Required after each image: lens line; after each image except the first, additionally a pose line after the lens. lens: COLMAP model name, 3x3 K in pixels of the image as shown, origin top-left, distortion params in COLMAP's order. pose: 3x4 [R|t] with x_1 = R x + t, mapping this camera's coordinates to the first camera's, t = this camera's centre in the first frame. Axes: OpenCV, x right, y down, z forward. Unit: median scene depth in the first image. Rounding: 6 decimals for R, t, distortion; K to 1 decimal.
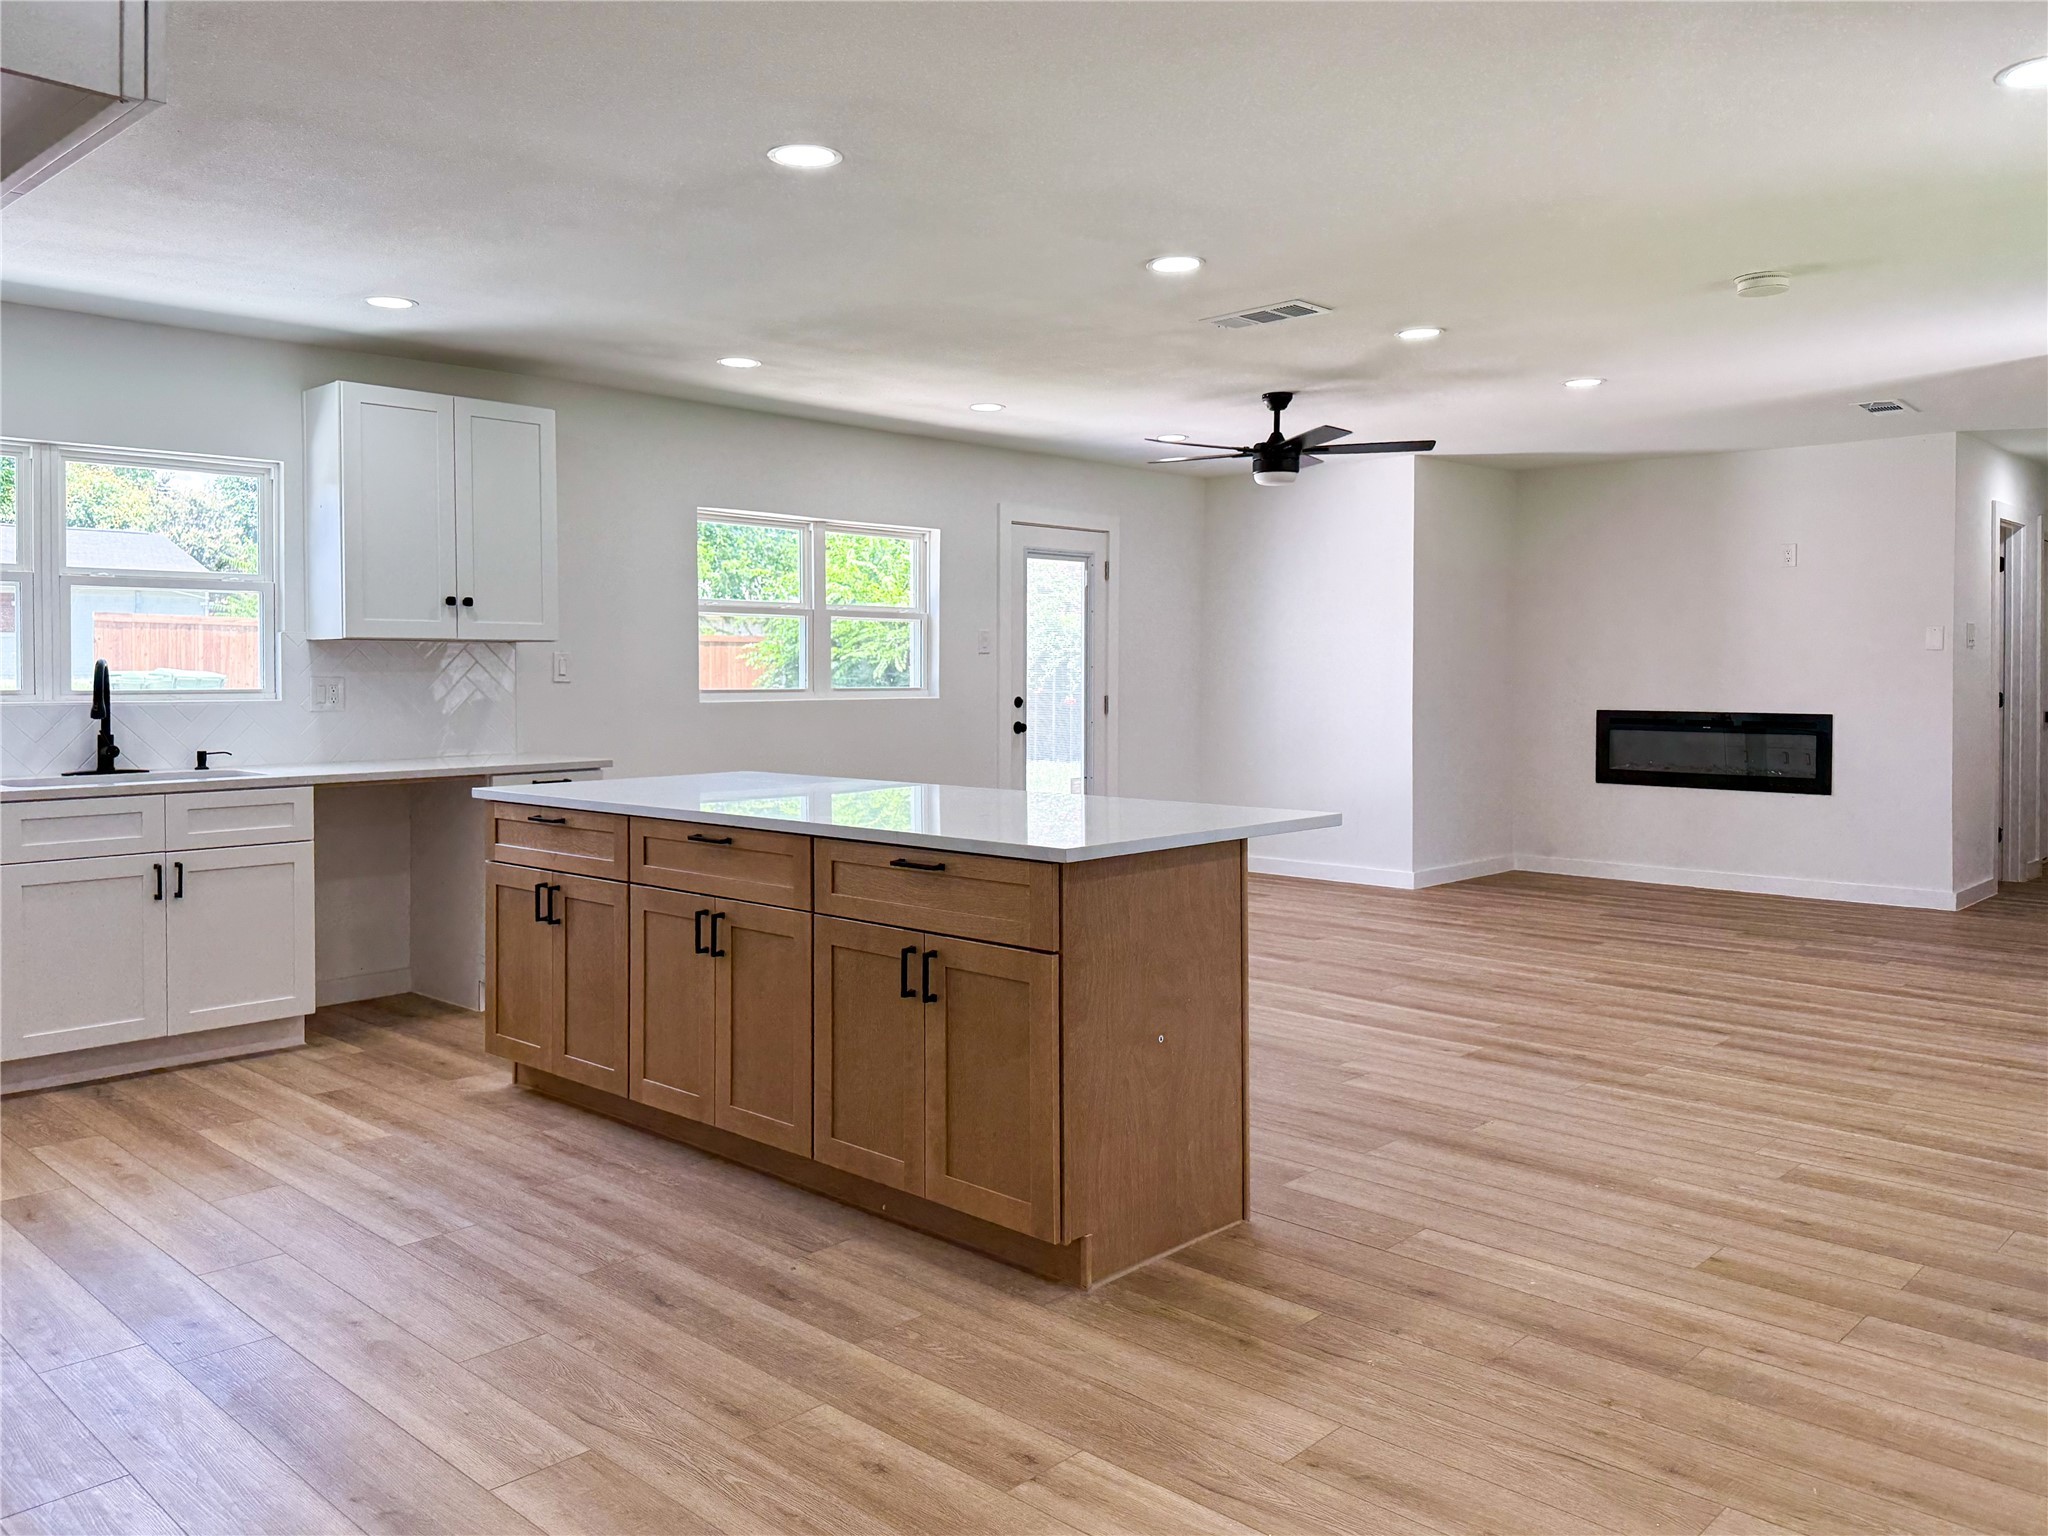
lens RADIAL K [[1620.5, 0, 1024.0], [0, 1620.5, 768.0], [0, 0, 1]] dist [-0.011534, -0.002343]
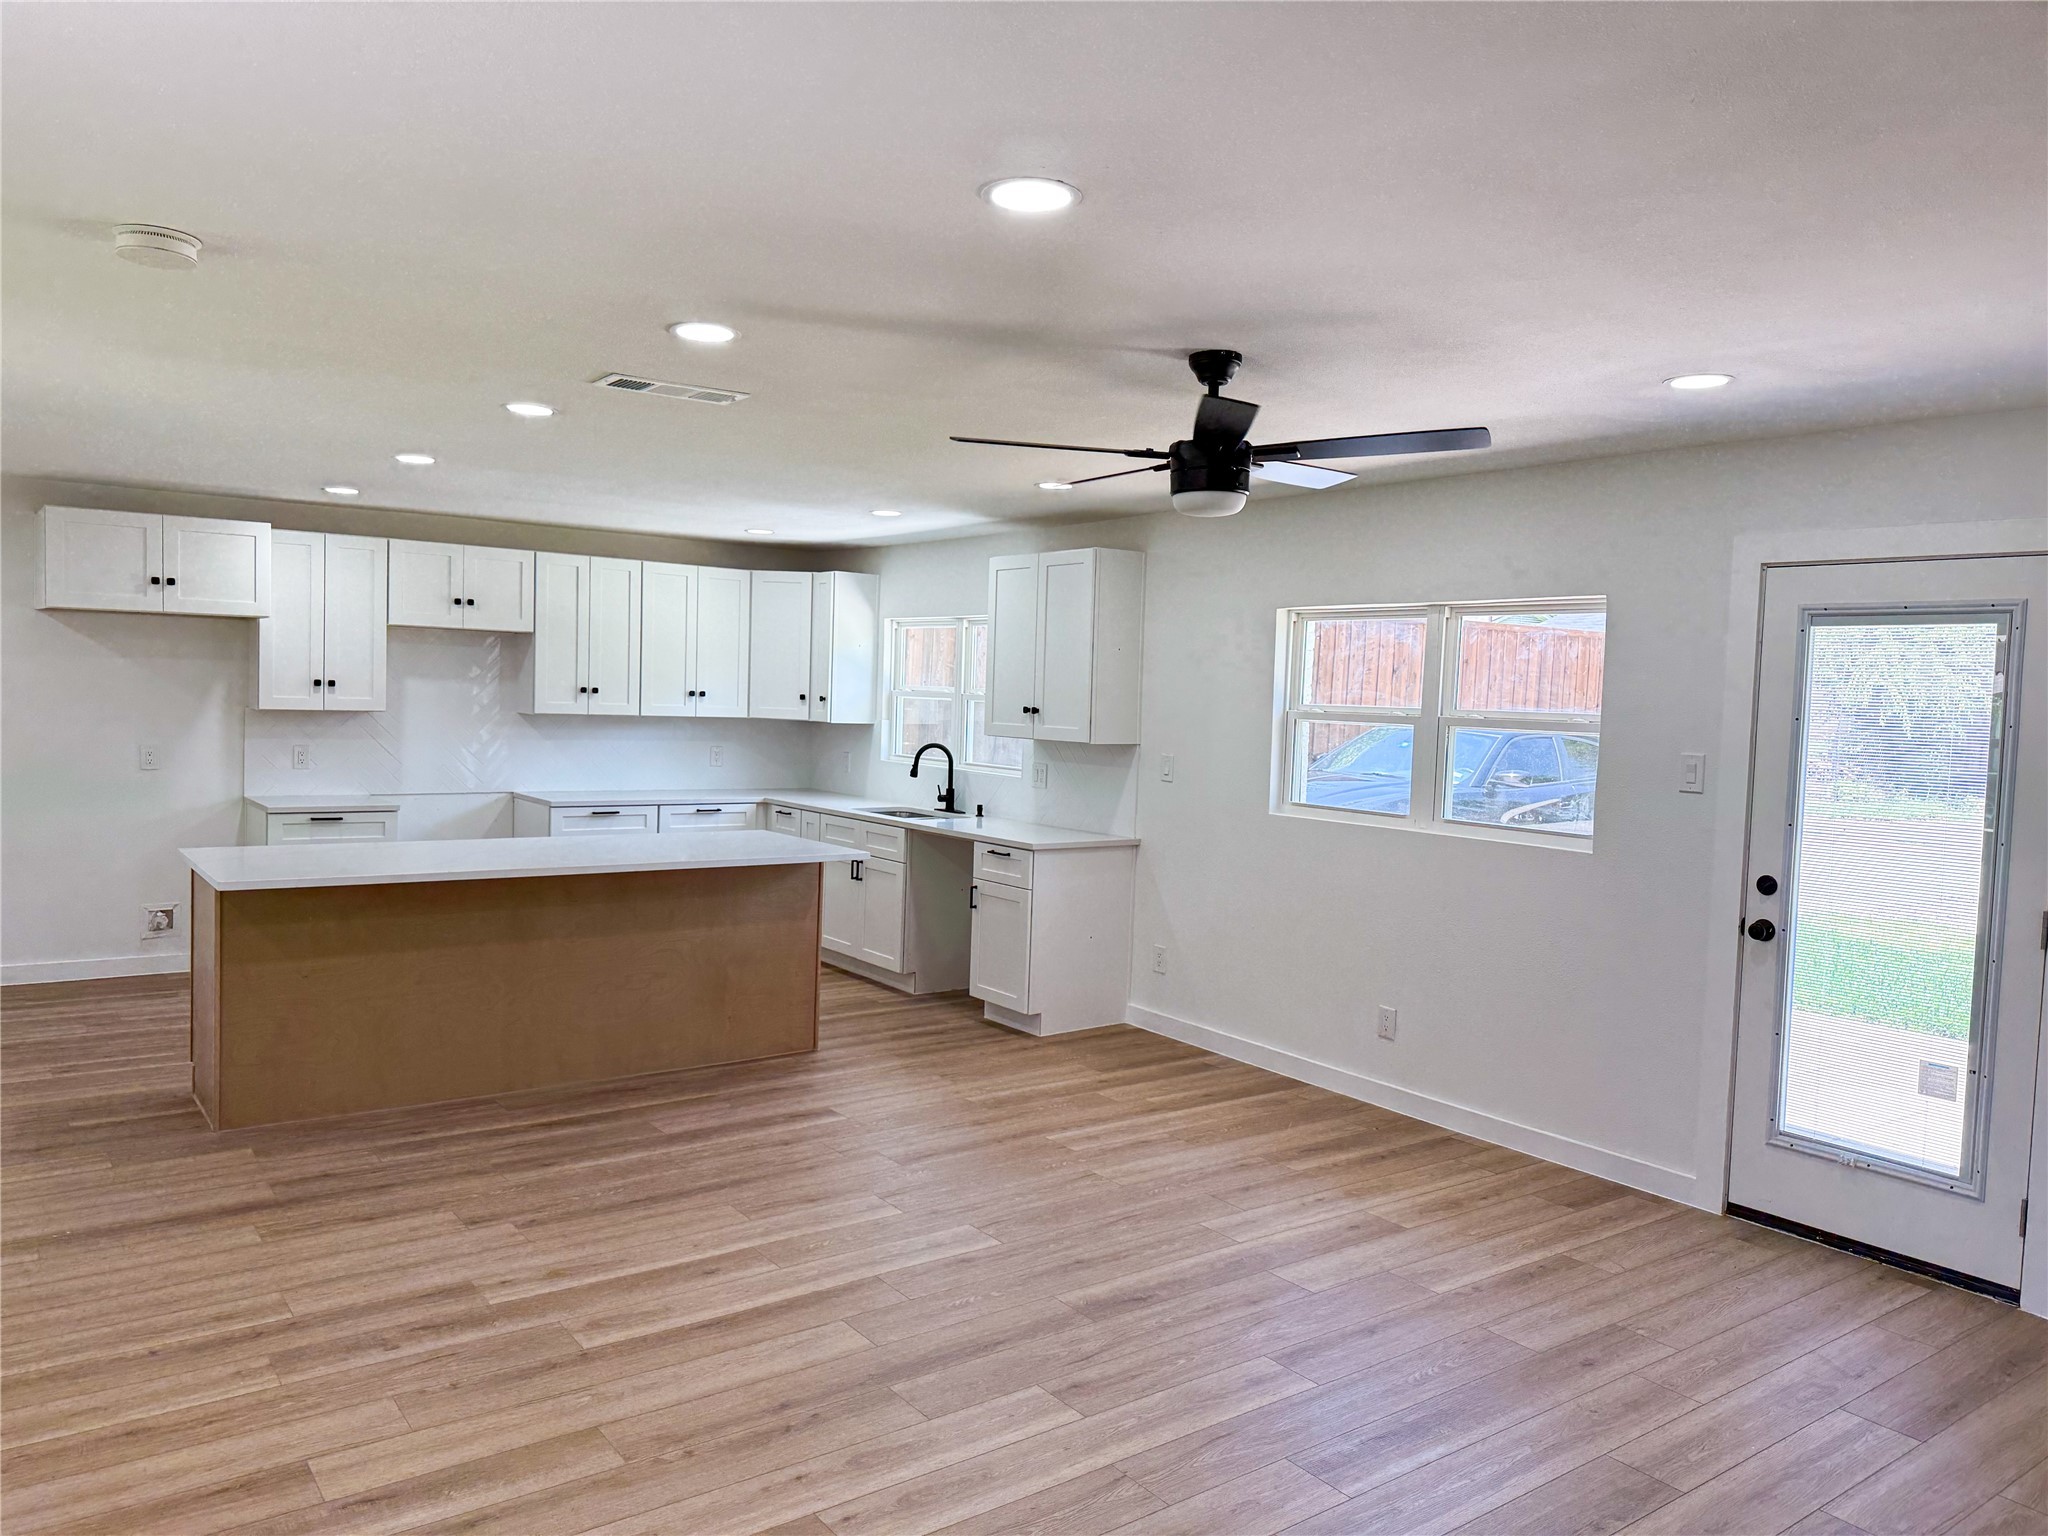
lens RADIAL K [[1438.6, 0, 1024.0], [0, 1438.6, 768.0], [0, 0, 1]] dist [-0.008135, -0.003054]
pose [[-0.220676, 0.044142, -0.974348, 0.599122], [-0.091450, 0.993638, 0.065728, -0.101063], [0.971050, 0.103609, -0.215235, 0.959596]]
